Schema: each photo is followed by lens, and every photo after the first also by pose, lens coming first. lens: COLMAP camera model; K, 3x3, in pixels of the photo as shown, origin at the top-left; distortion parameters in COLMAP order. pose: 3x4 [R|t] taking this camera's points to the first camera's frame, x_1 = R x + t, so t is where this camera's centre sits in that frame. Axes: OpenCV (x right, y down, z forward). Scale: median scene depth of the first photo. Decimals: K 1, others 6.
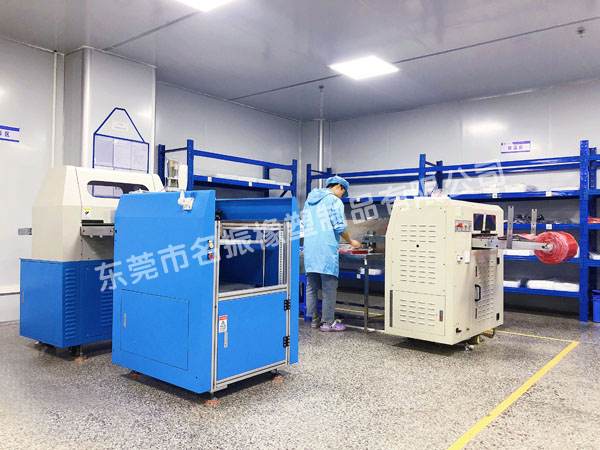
lens RADIAL K [[522.3, 0, 300.0], [0, 522.3, 225.0], [0, 0, 1]] dist [-0.002241, -0.005150]
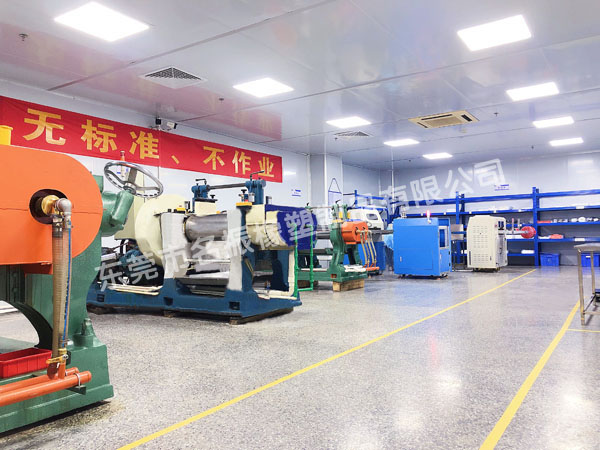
lens RADIAL K [[490.4, 0, 300.0], [0, 490.4, 225.0], [0, 0, 1]] dist [0.002538, -0.000031]
pose [[0.996044, -0.032083, 0.082872, -0.657434], [0.033027, 0.999404, -0.010038, -0.008050], [-0.082500, 0.012736, 0.996510, -1.050967]]
